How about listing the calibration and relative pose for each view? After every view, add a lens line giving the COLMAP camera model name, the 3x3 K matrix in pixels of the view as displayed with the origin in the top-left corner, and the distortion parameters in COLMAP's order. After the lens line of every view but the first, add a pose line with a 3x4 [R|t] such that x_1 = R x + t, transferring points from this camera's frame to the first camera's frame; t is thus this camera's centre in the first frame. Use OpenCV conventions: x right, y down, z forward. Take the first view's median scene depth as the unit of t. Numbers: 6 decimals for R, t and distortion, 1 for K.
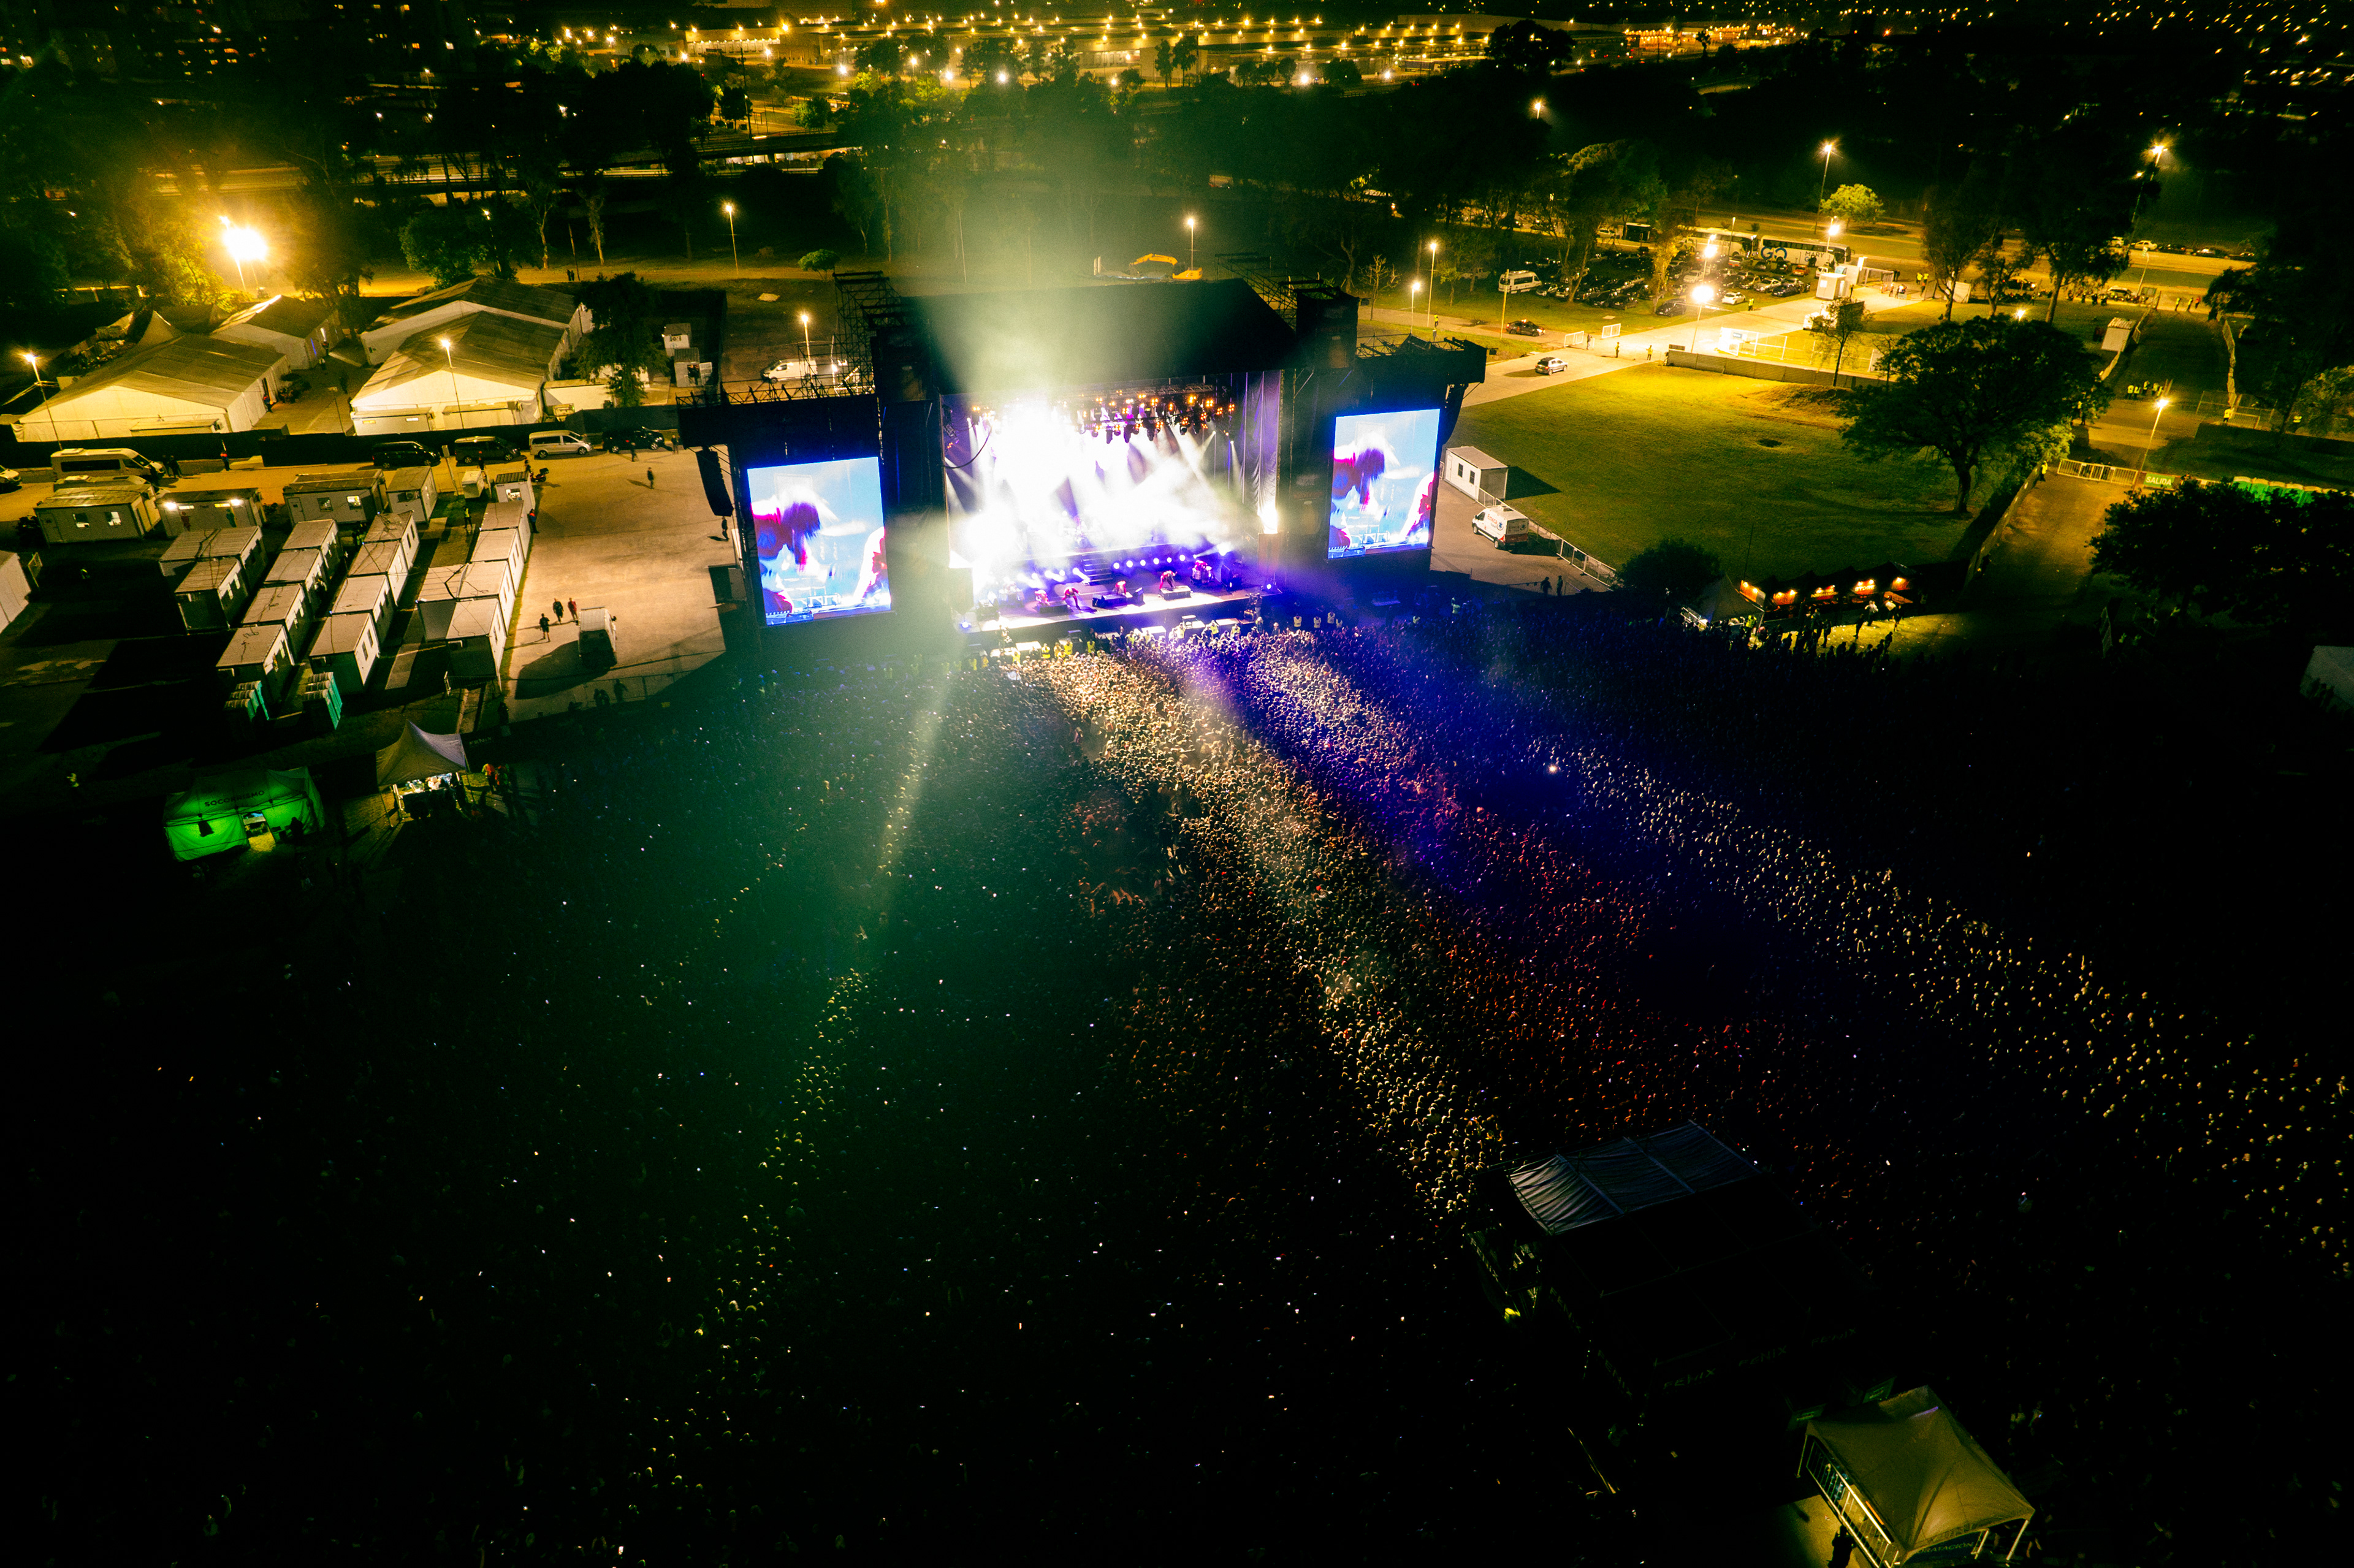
lens RADIAL K [[1489.0, 0, 1160.5], [0, 1489.0, 753.8], [0, 0, 1]] dist [-0.073664, 0.088114]
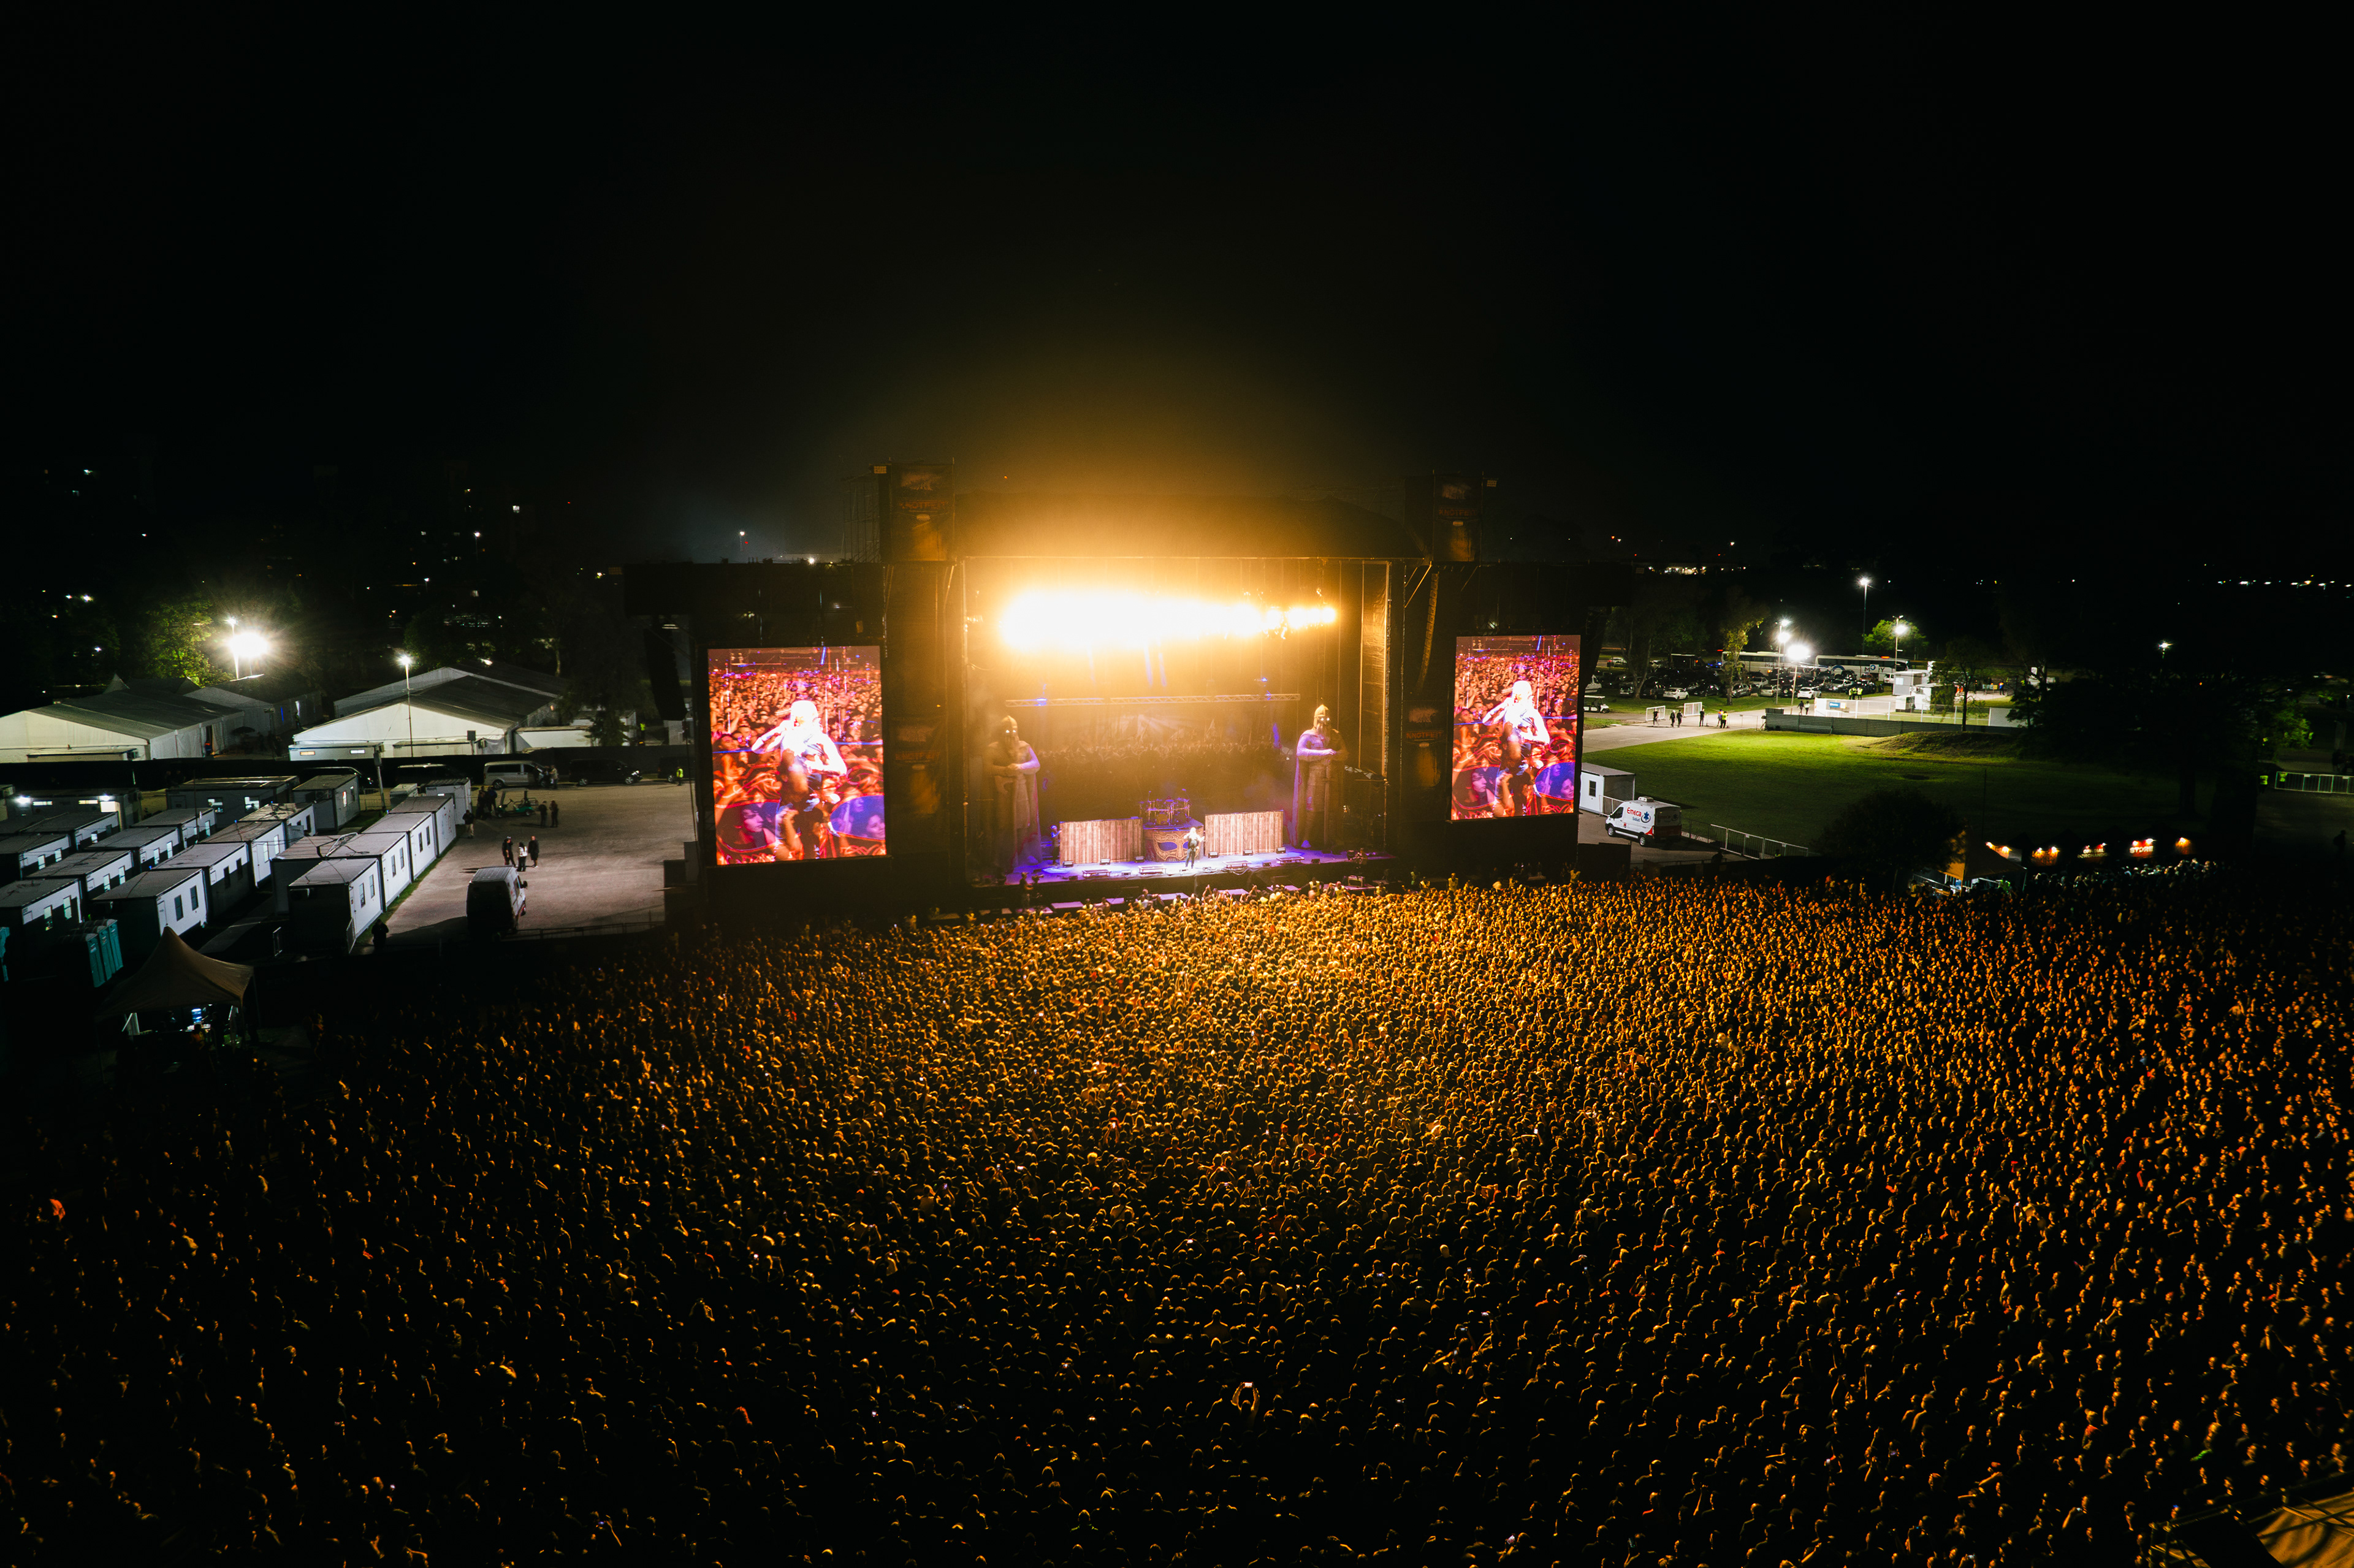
lens RADIAL K [[1488.9, 0, 1177.0], [0, 1488.9, 784.0], [0, 0, 1]] dist [-0.082767, 0.085719]
pose [[0.999997, -0.002449, -0.000040, -0.025592], [0.002301, 0.944927, -0.327274, 0.085918], [0.000839, 0.327273, 0.944930, 0.208403]]
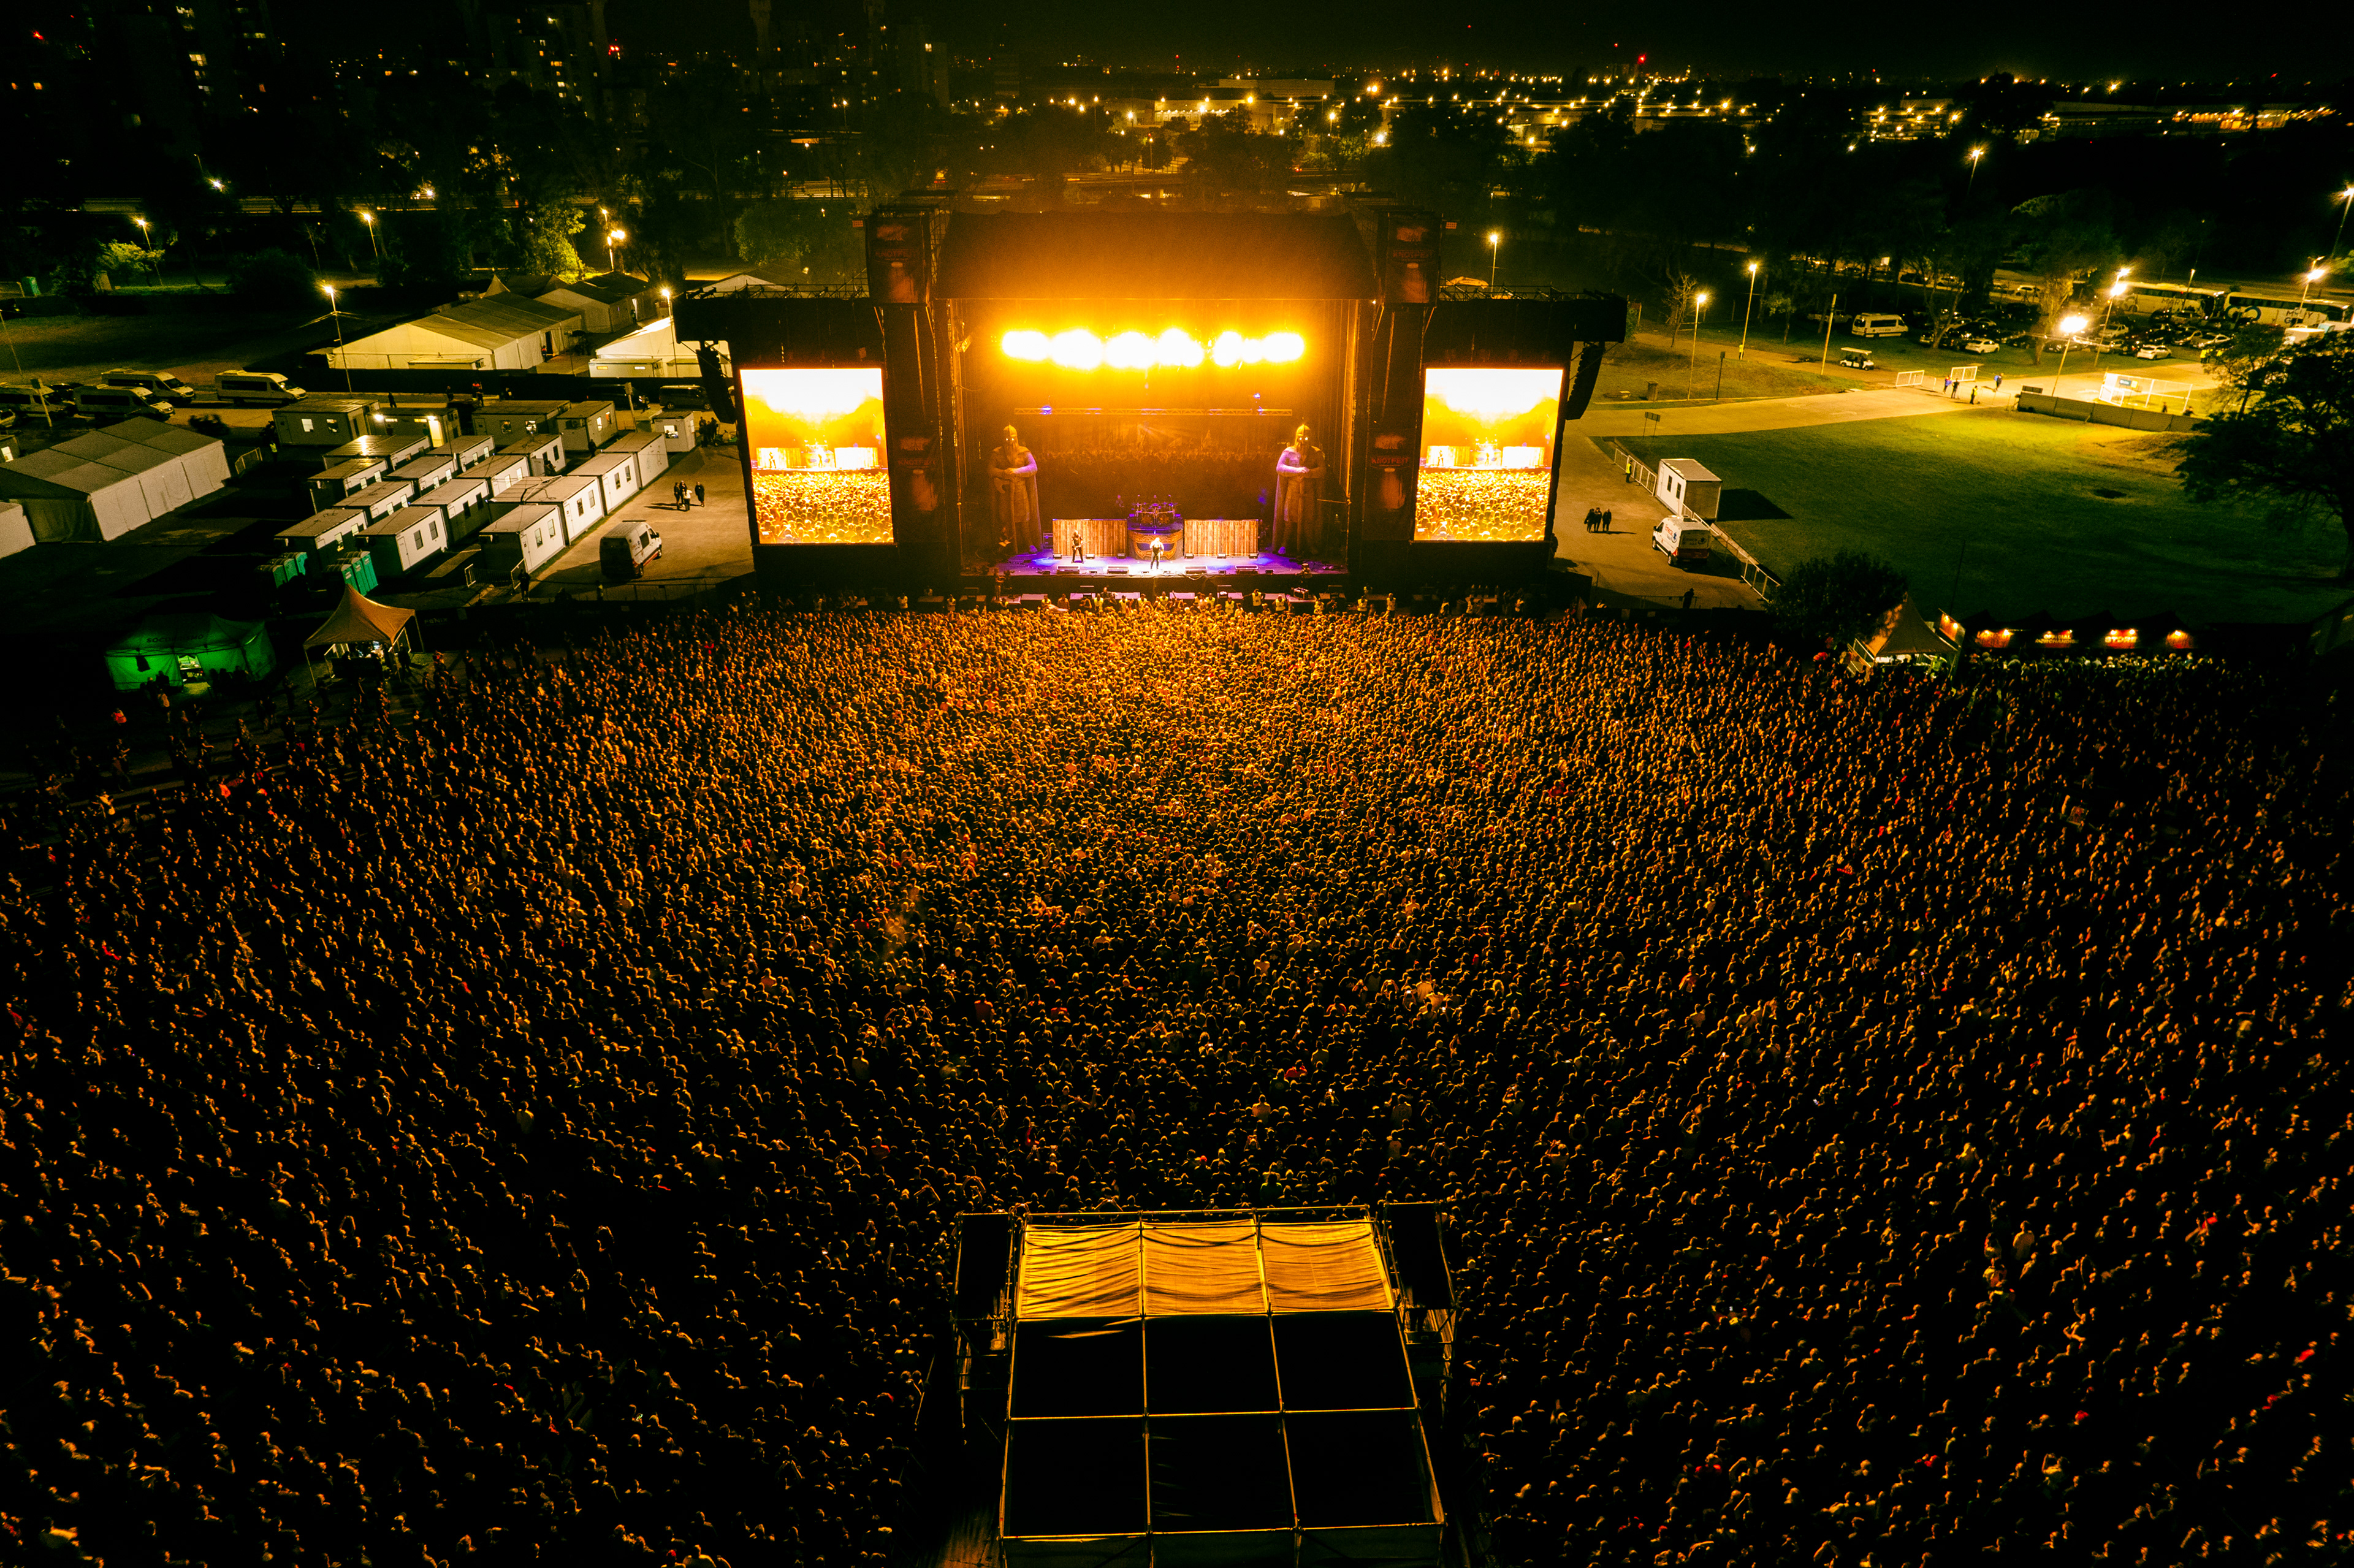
lens RADIAL K [[1488.9, 0, 1177.0], [0, 1488.9, 784.0], [0, 0, 1]] dist [-0.082767, 0.085719]
pose [[0.956710, 0.127503, -0.261626, 0.179505], [-0.136629, 0.990478, -0.016915, 0.031332], [0.256978, 0.051928, 0.965021, 0.129832]]
